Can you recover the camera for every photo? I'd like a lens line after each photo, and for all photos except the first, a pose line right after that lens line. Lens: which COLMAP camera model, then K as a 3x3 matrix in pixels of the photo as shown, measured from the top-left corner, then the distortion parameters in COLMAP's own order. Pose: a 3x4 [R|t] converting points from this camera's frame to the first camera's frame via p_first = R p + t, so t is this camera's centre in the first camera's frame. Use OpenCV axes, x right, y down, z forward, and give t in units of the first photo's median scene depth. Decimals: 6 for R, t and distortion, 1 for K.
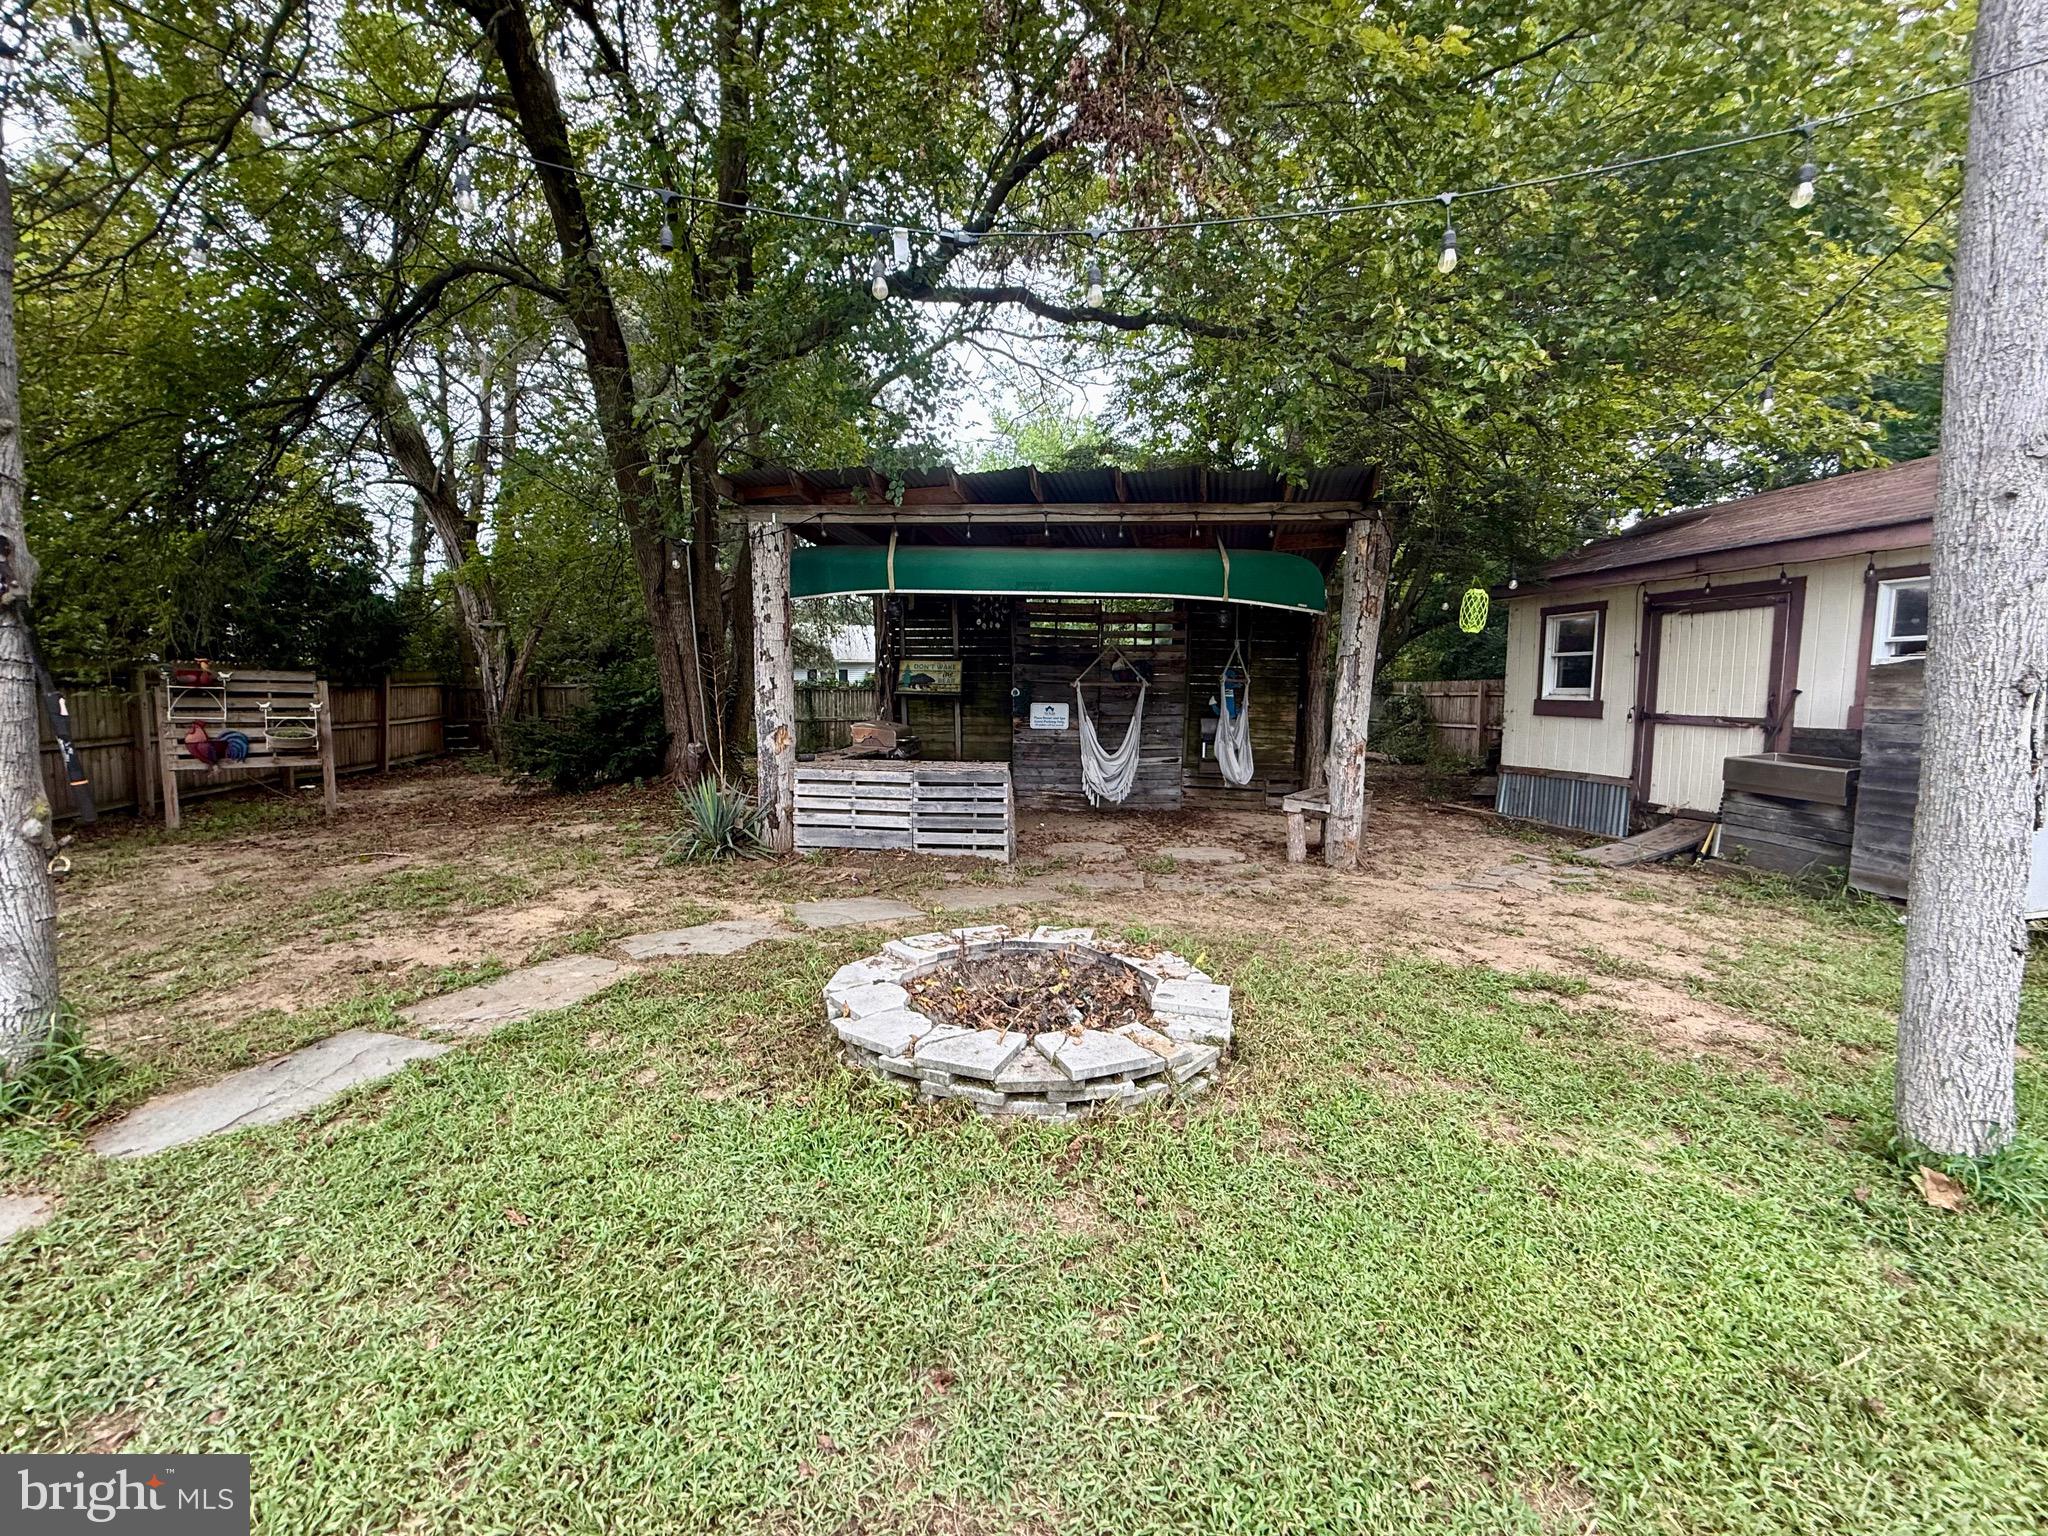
lens RADIAL K [[817.3, 0, 1024.4], [0, 817.3, 765.6], [0, 0, 1]] dist [0.001531, 0.000073]
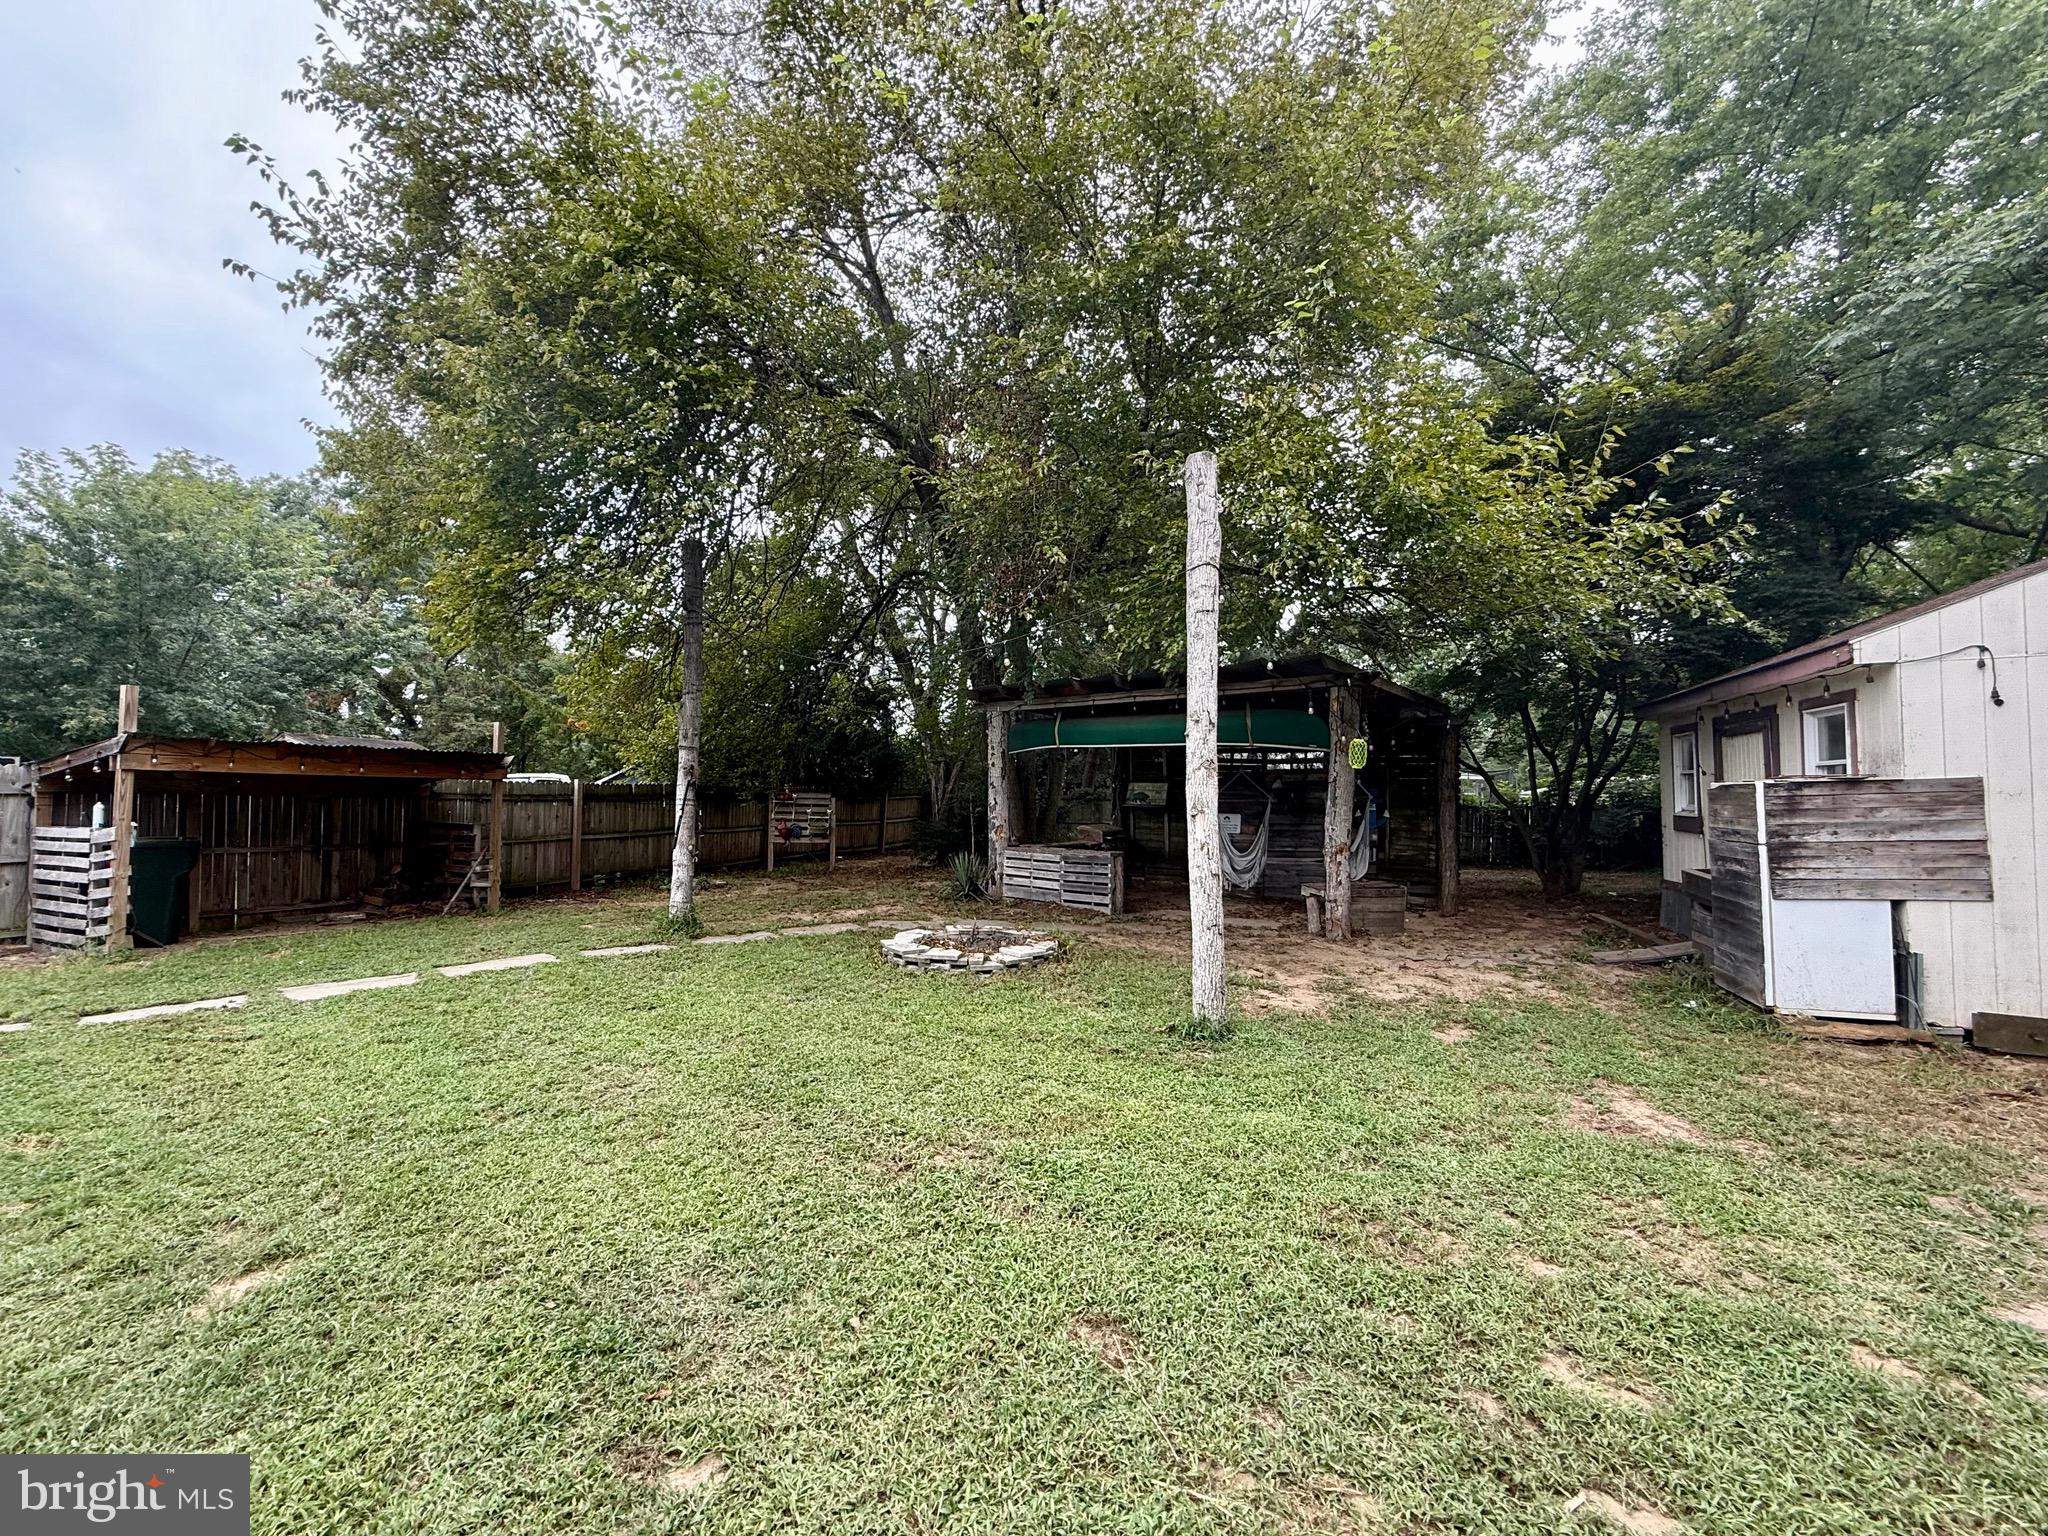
lens RADIAL K [[817.3, 0, 1024.5], [0, 817.3, 768.9], [0, 0, 1]] dist [0.001531, 0.000073]
pose [[0.837905, -0.020513, -0.545430, 0.574826], [-0.048233, 0.992601, -0.111427, 0.018614], [0.543680, 0.119672, 0.830717, -0.350173]]
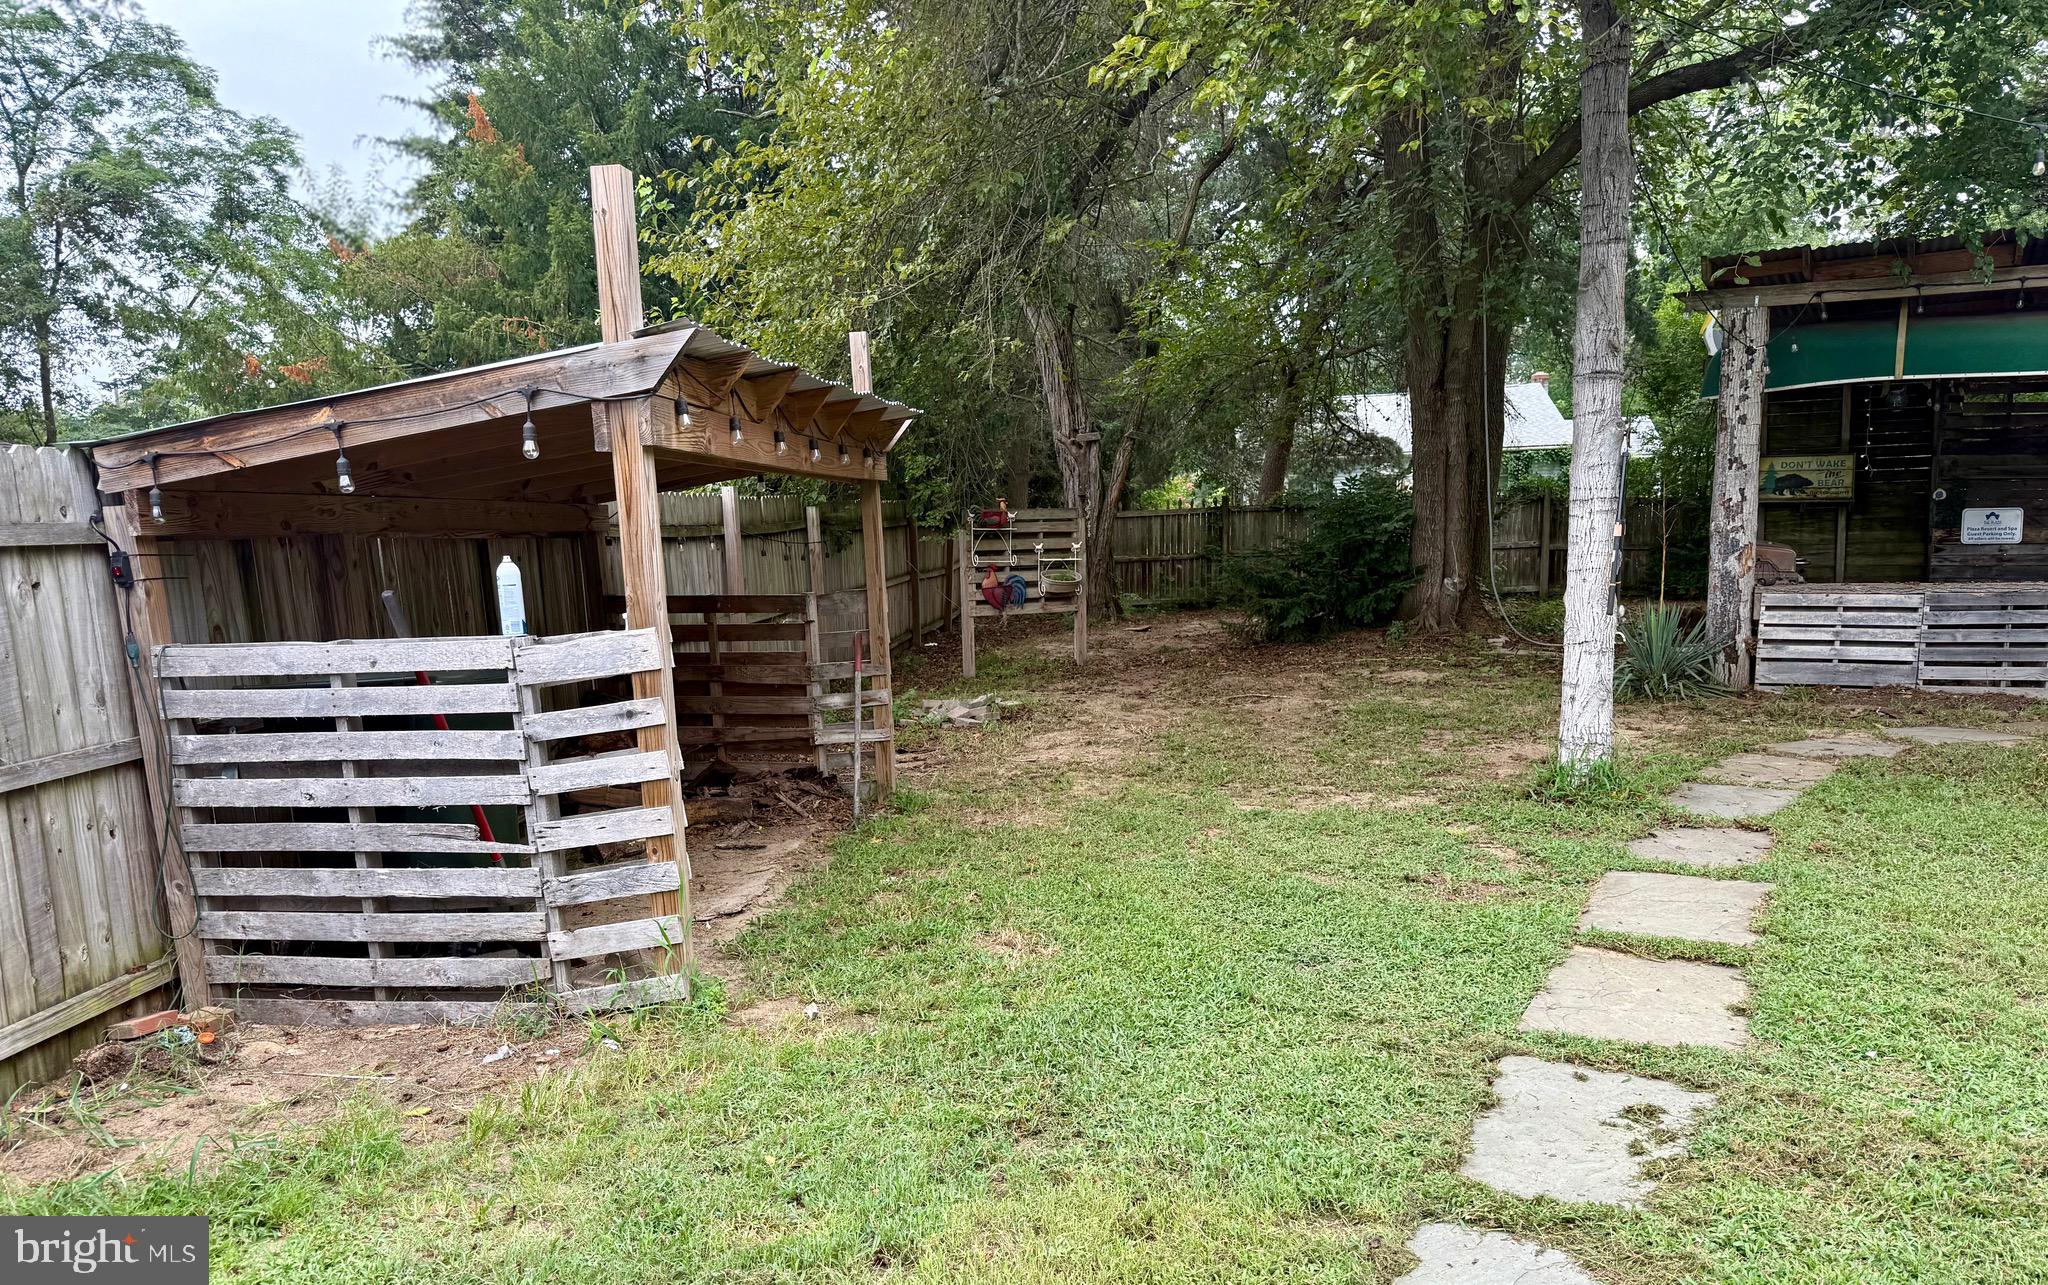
lens RADIAL K [[1423.6, 0, 1022.0], [0, 1423.6, 752.2], [0, 0, 1]] dist [-0.003534, -0.016157]
pose [[0.943220, 0.012084, -0.331949, -0.428295], [0.014120, 0.996976, 0.076413, 0.037223], [0.331868, -0.076761, 0.940197, -0.564774]]
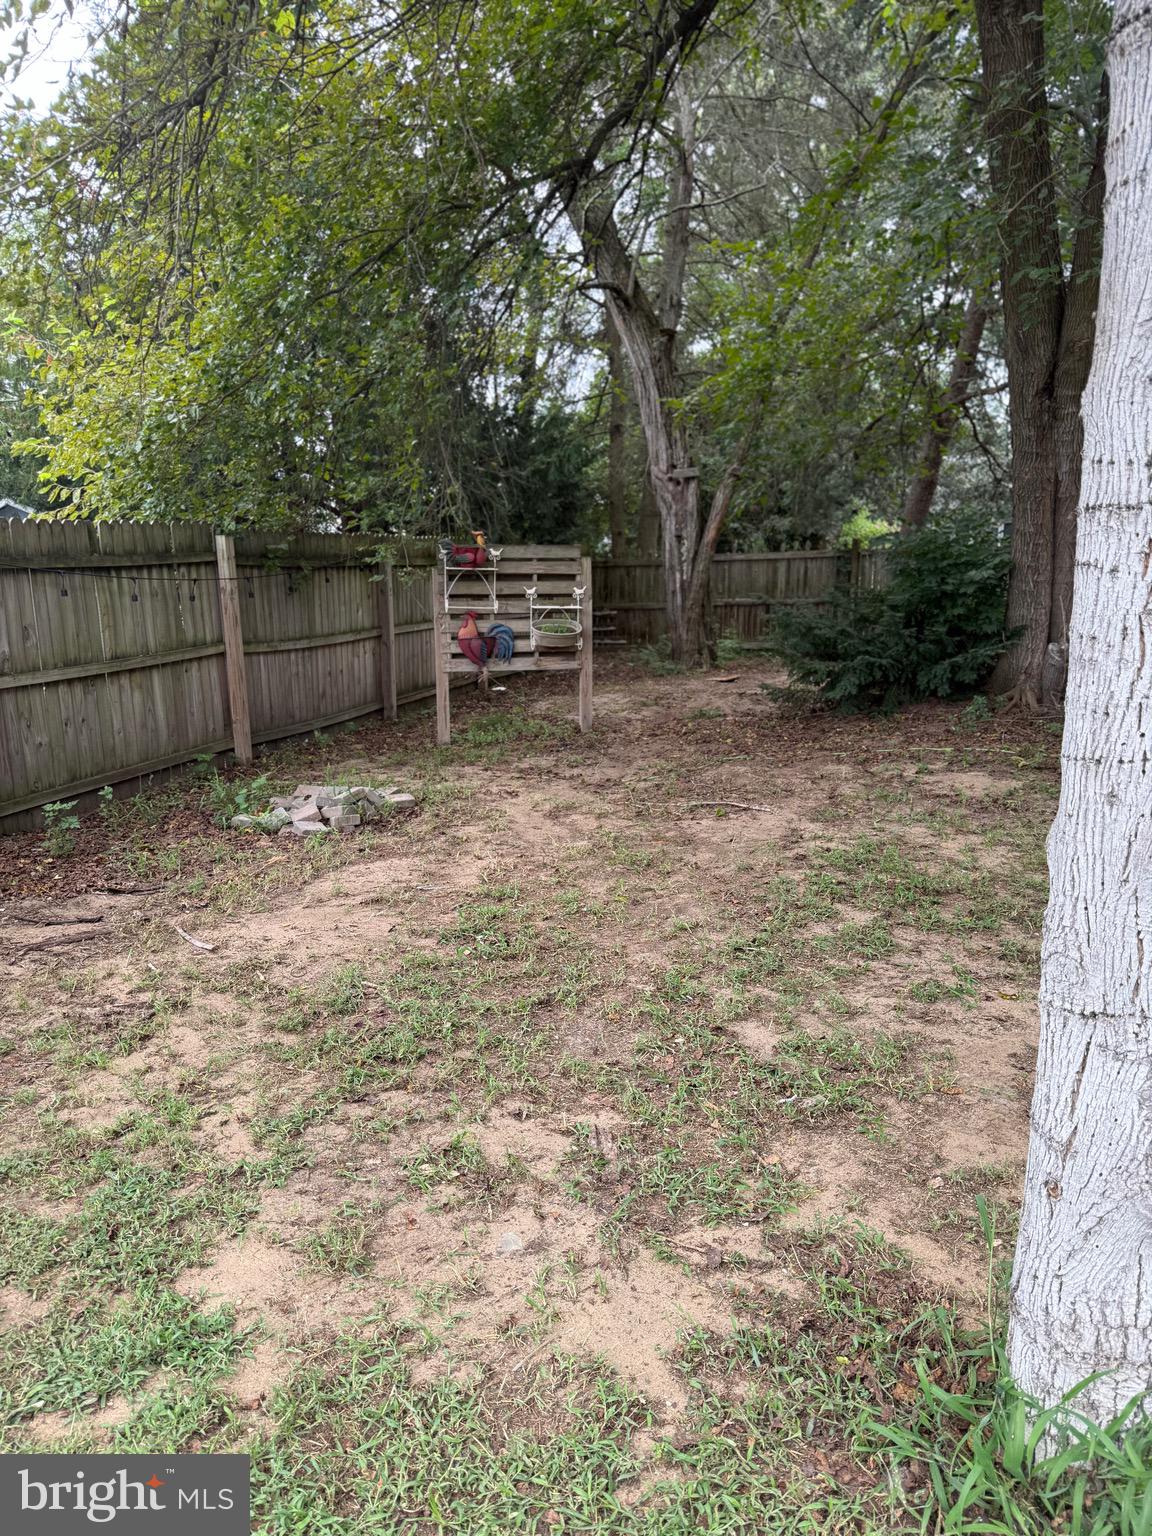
lens RADIAL K [[1103.6, 0, 570.4], [0, 1103.6, 758.4], [0, 0, 1]] dist [0.046181, -0.006259]
pose [[0.866313, 0.065710, -0.495160, -0.383742], [-0.022416, 0.995425, 0.092878, -0.013839], [0.498998, -0.069362, 0.863823, 0.107078]]
